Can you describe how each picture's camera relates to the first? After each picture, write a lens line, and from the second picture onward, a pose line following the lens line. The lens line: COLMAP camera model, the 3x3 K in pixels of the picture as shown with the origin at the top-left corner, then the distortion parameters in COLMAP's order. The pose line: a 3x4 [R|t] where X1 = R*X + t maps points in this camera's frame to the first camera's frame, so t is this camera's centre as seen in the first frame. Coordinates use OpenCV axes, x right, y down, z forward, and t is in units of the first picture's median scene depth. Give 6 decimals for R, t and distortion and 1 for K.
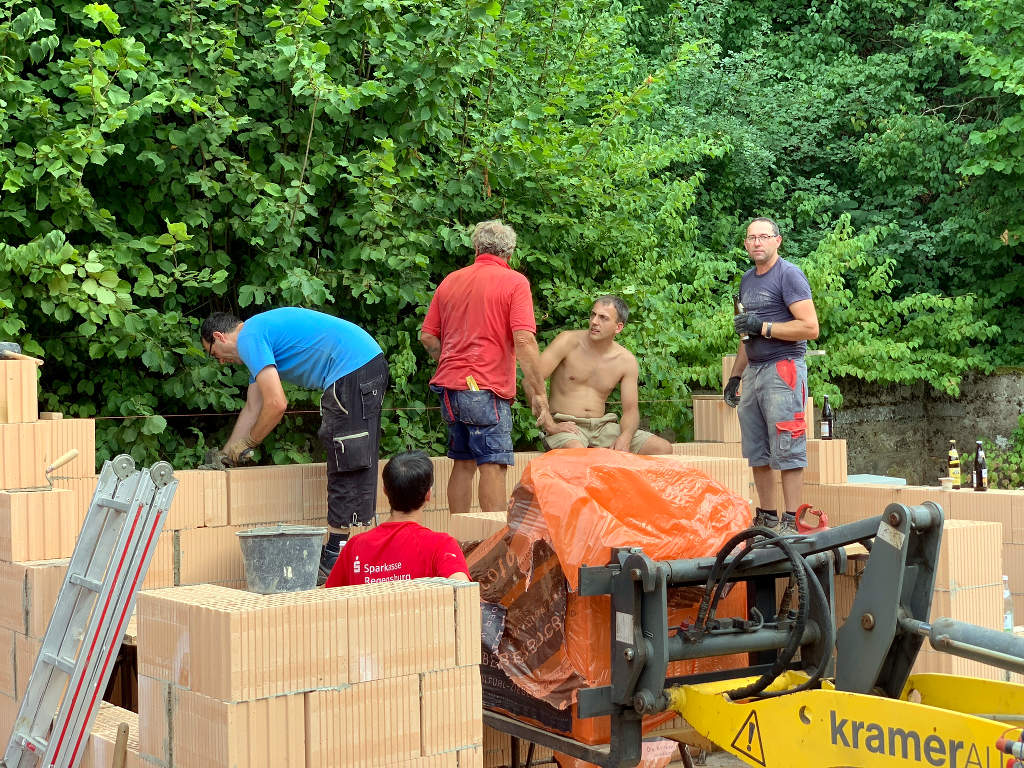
lens RADIAL K [[1563.1, 0, 512.0], [0, 1563.1, 384.0], [0, 0, 1]] dist [0.075754, 0.054704]
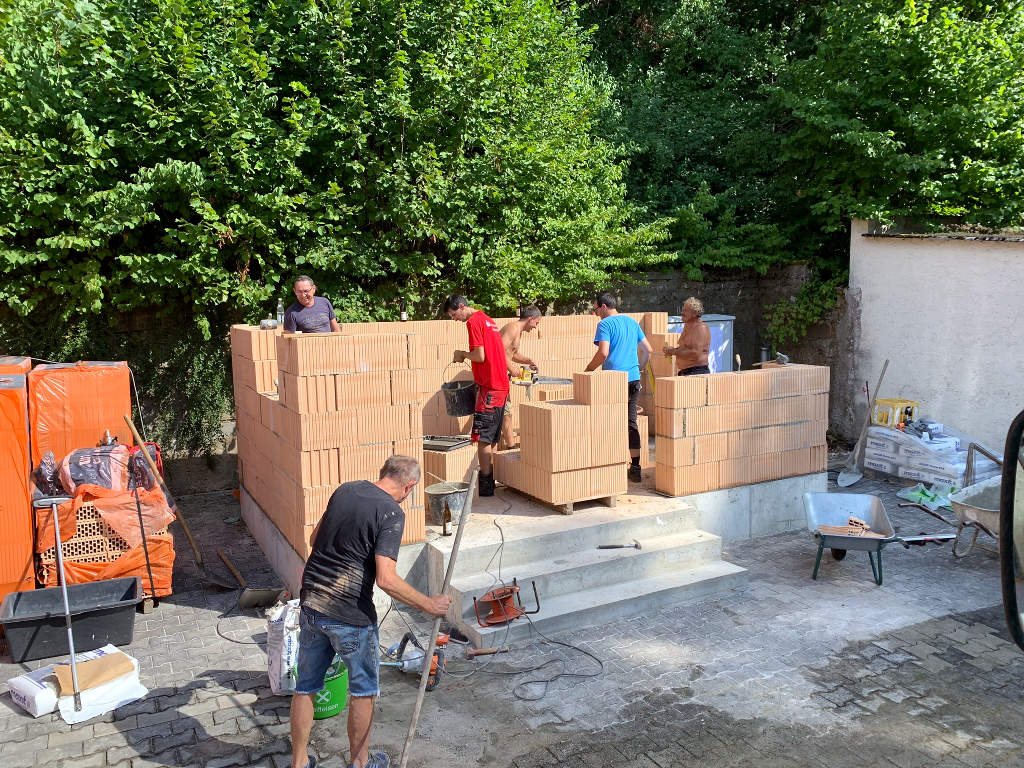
lens RADIAL K [[783.6, 0, 512.0], [0, 783.6, 384.0], [0, 0, 1]] dist [0.068639, -0.091353]
pose [[0.988066, 0.016439, -0.153152, 0.126254], [0.001448, 0.993253, 0.115955, 0.029907], [0.154025, -0.114793, 0.981376, -0.047588]]
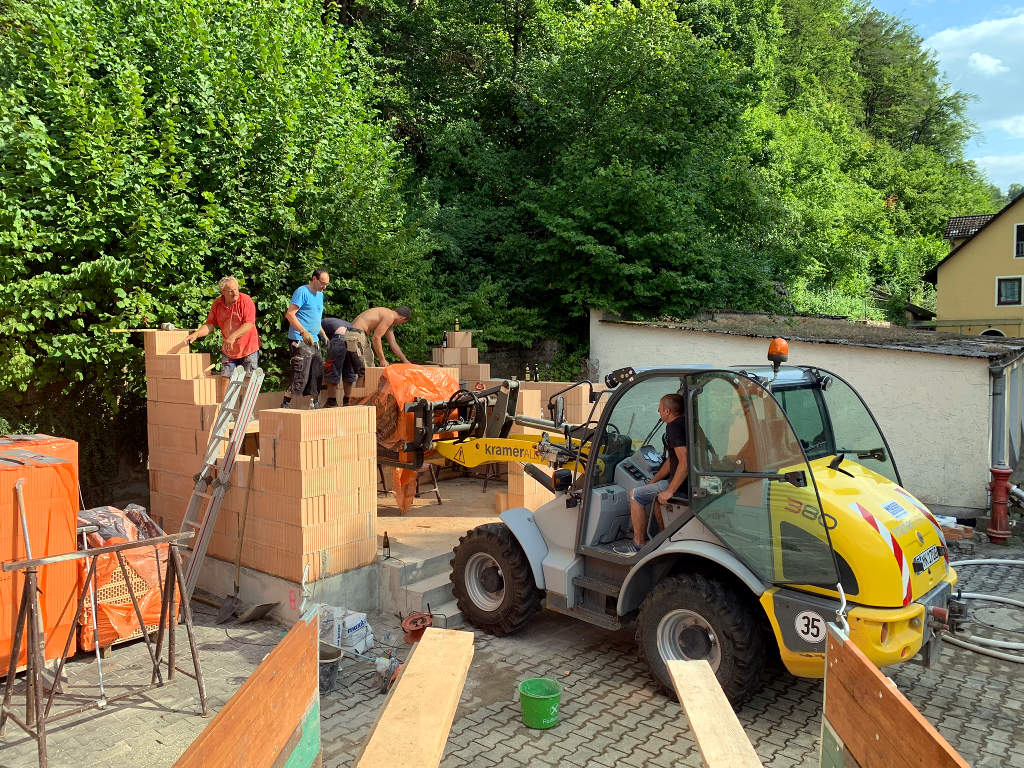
lens RADIAL K [[783.6, 0, 512.0], [0, 783.6, 384.0], [0, 0, 1]] dist [0.068639, -0.091353]
pose [[0.970806, -0.001730, 0.239860, -0.057352], [-0.011419, 0.998507, 0.053420, -0.001541], [-0.239595, -0.054599, 0.969337, -0.248592]]
